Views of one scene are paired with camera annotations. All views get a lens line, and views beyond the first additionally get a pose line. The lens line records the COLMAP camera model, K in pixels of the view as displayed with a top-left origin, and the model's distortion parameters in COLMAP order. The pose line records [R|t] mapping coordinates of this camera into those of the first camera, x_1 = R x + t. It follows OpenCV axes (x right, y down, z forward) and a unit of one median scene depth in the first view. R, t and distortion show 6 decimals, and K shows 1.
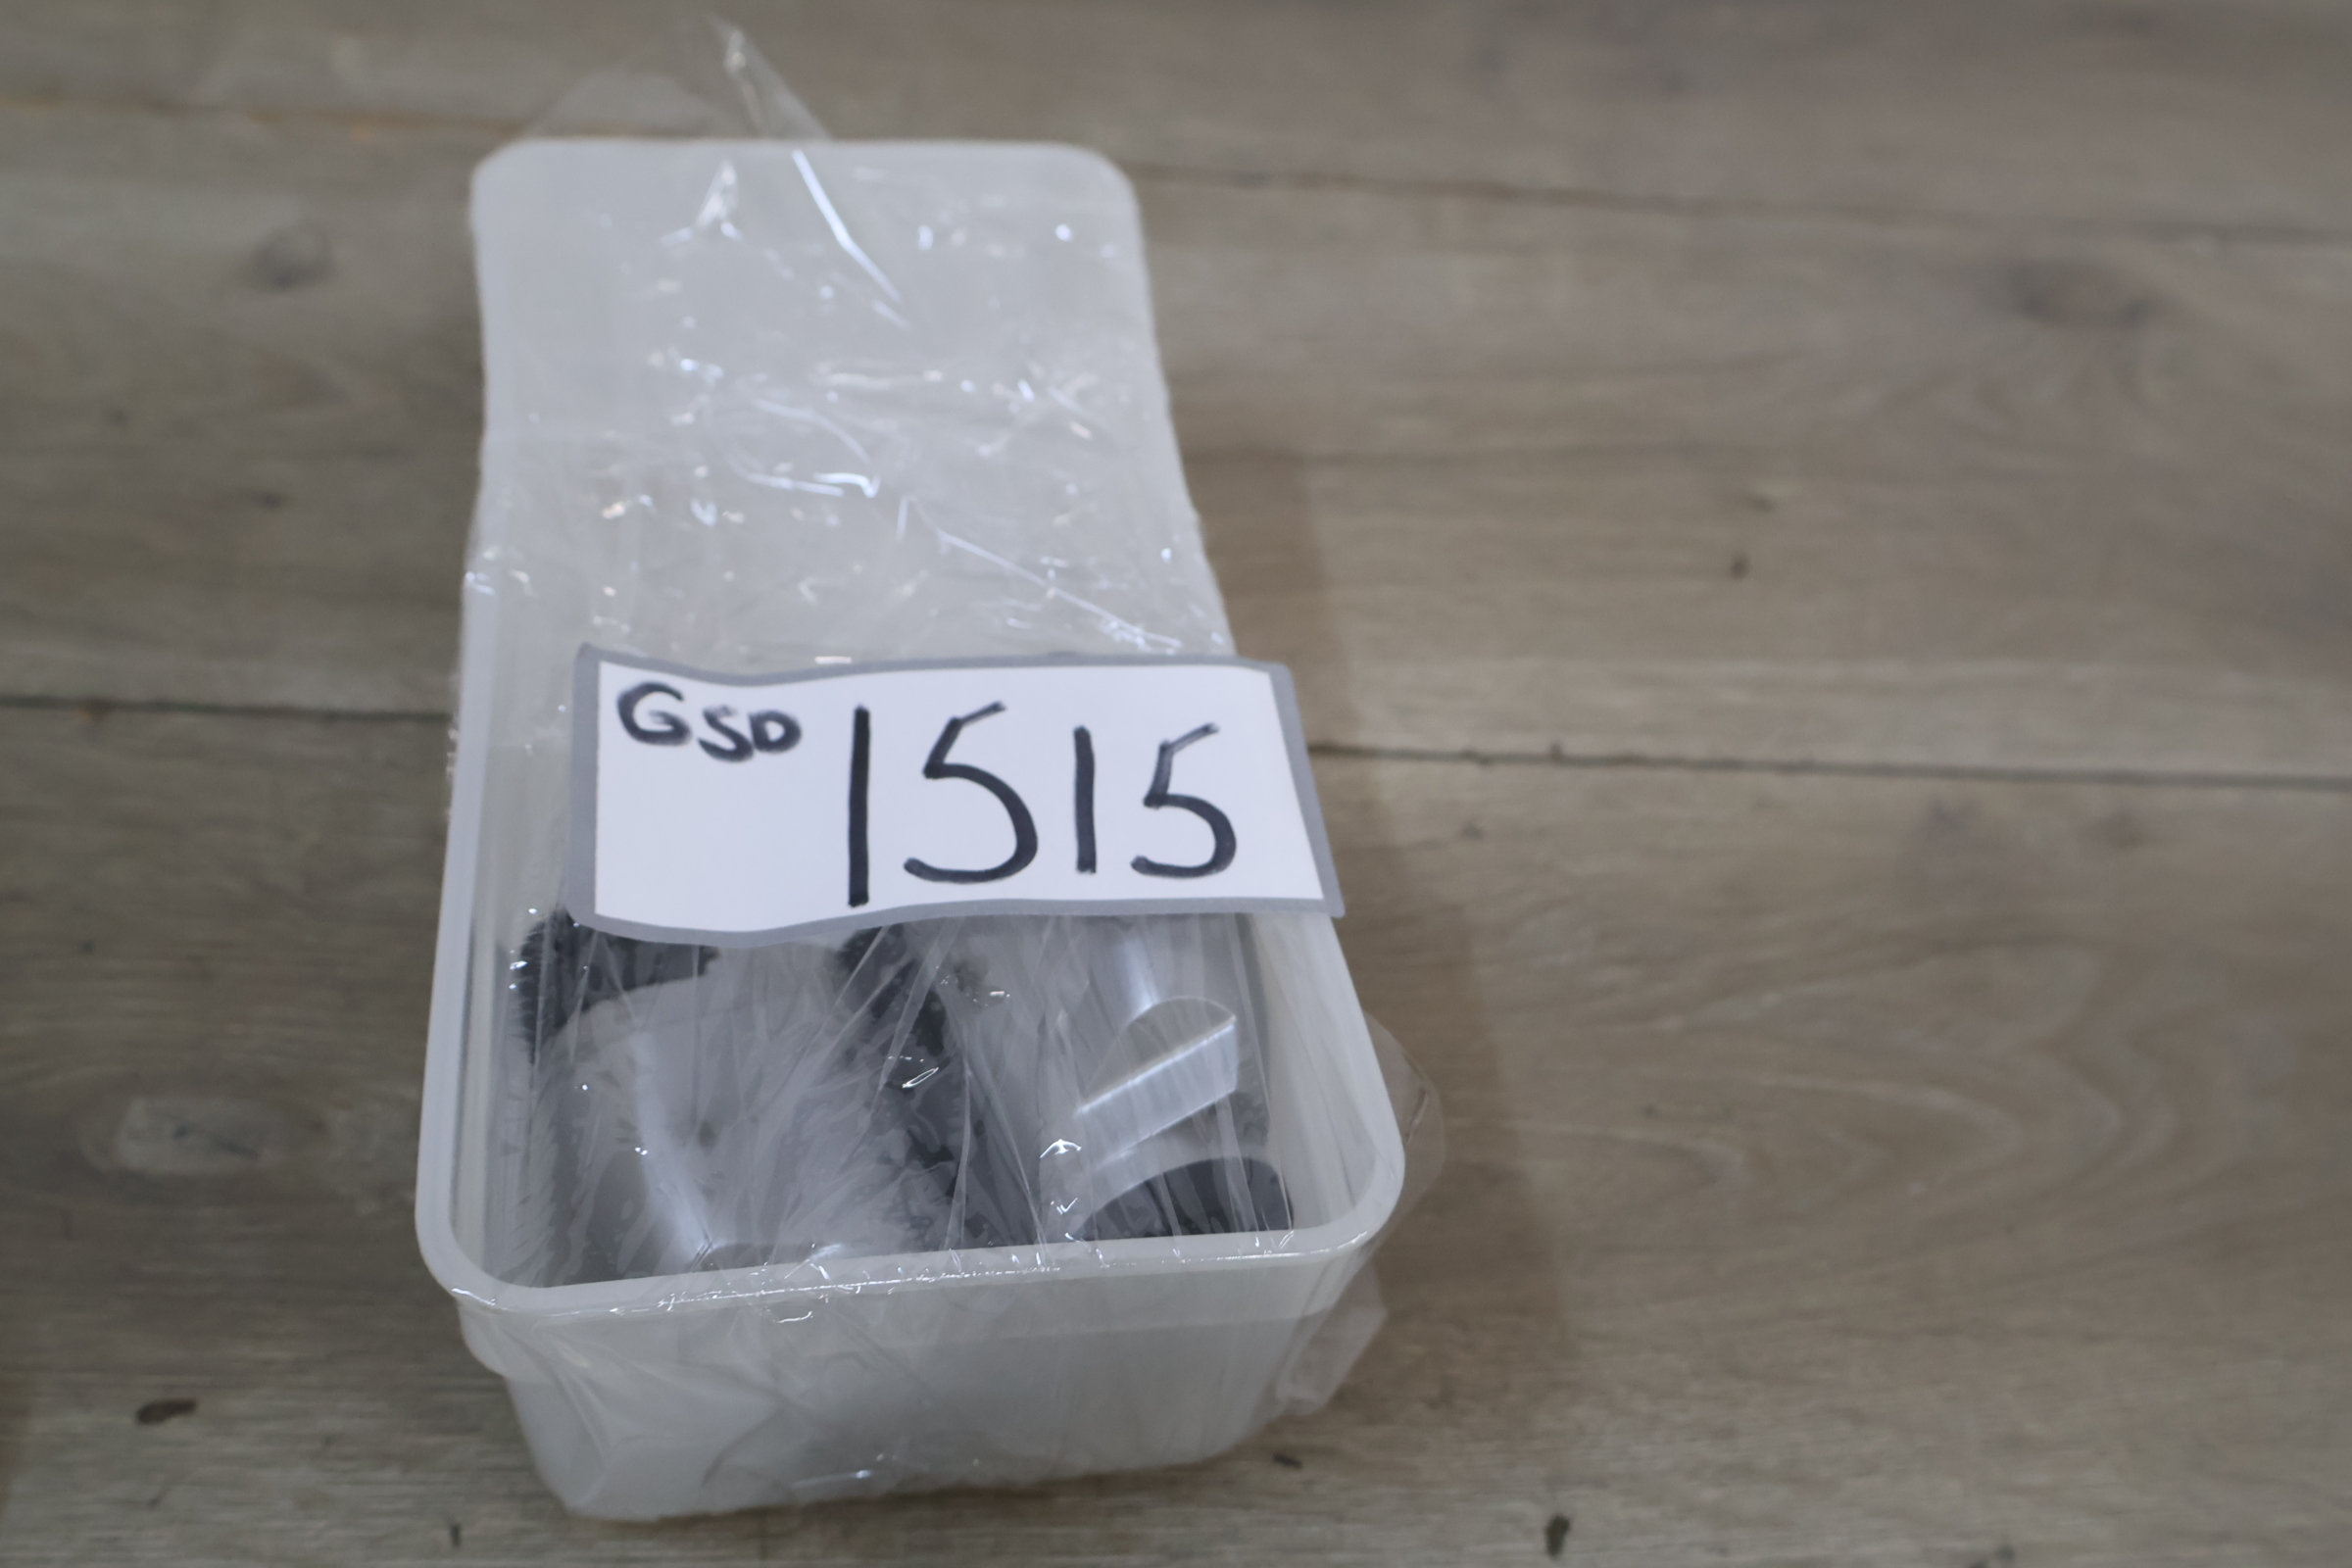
lens RADIAL K [[2326.1, 0, 1176.0], [0, 2326.1, 784.0], [0, 0, 1]] dist [-0.002199, -0.002463]
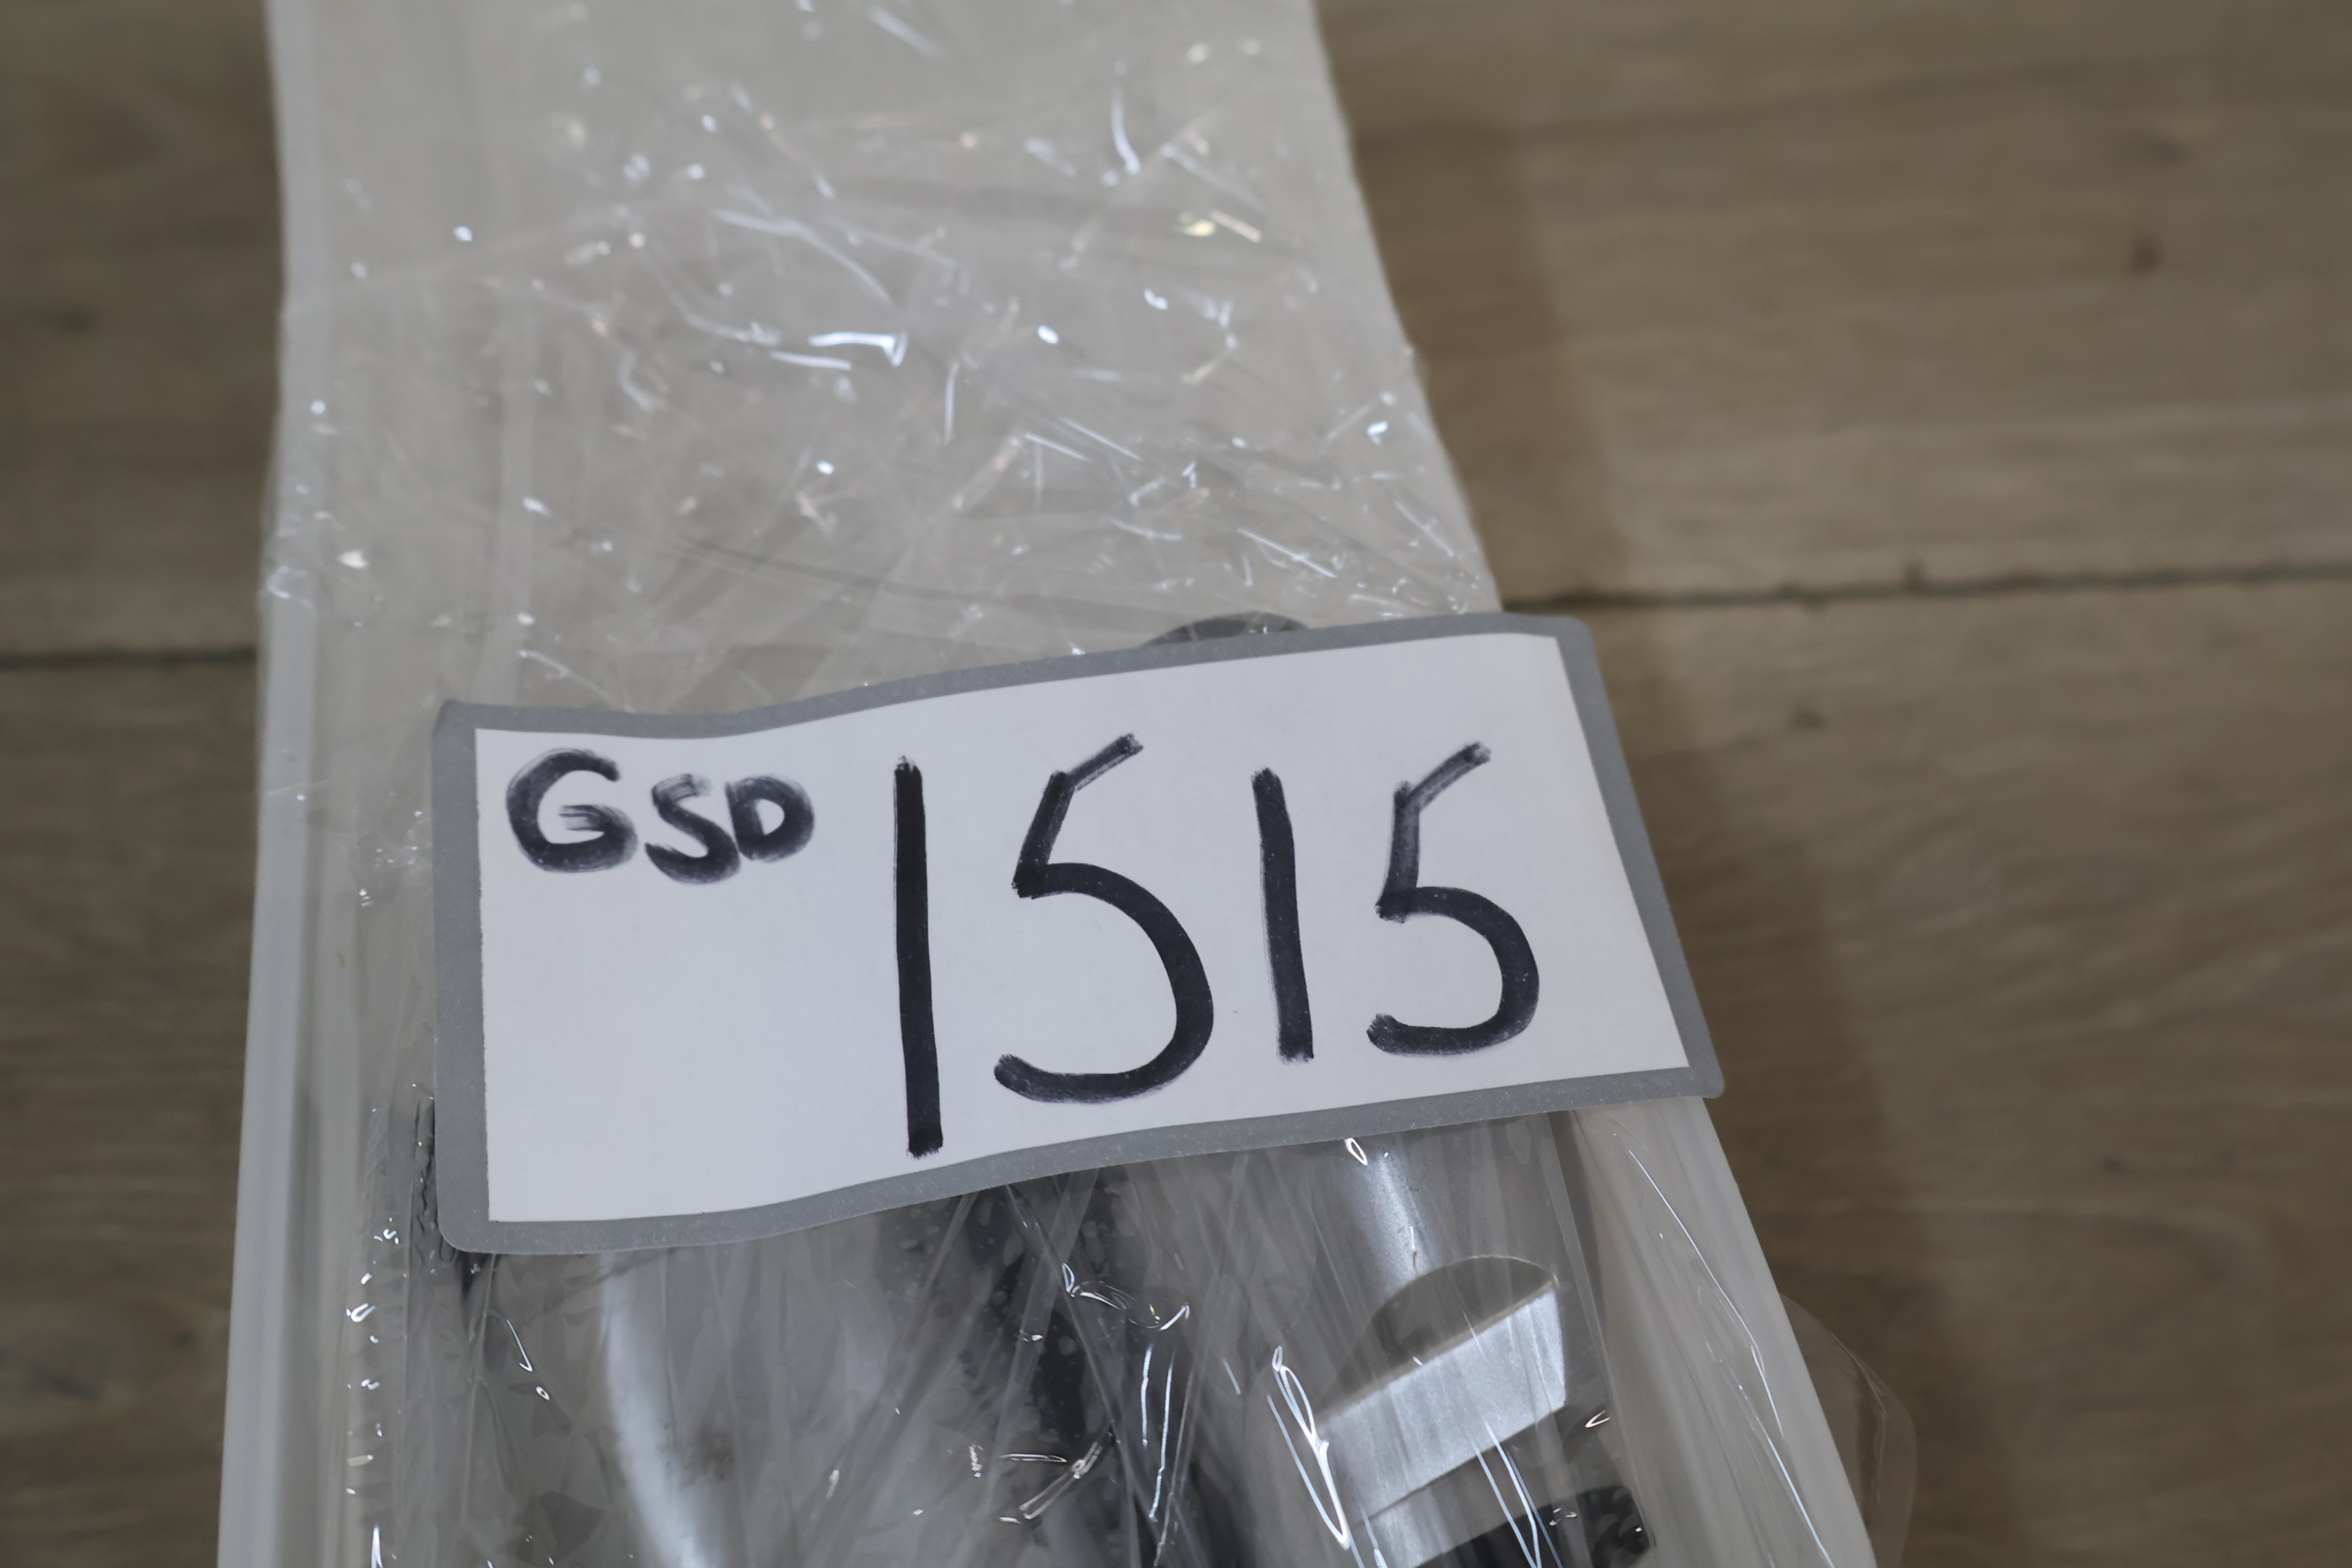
lens RADIAL K [[2415.3, 0, 1176.0], [0, 2415.3, 784.0], [0, 0, 1]] dist [0.004361, 0.007078]
pose [[0.996914, -0.057638, -0.053287, -0.030619], [0.066574, 0.980489, 0.184957, -0.141809], [0.041587, -0.187934, 0.981301, 0.376784]]
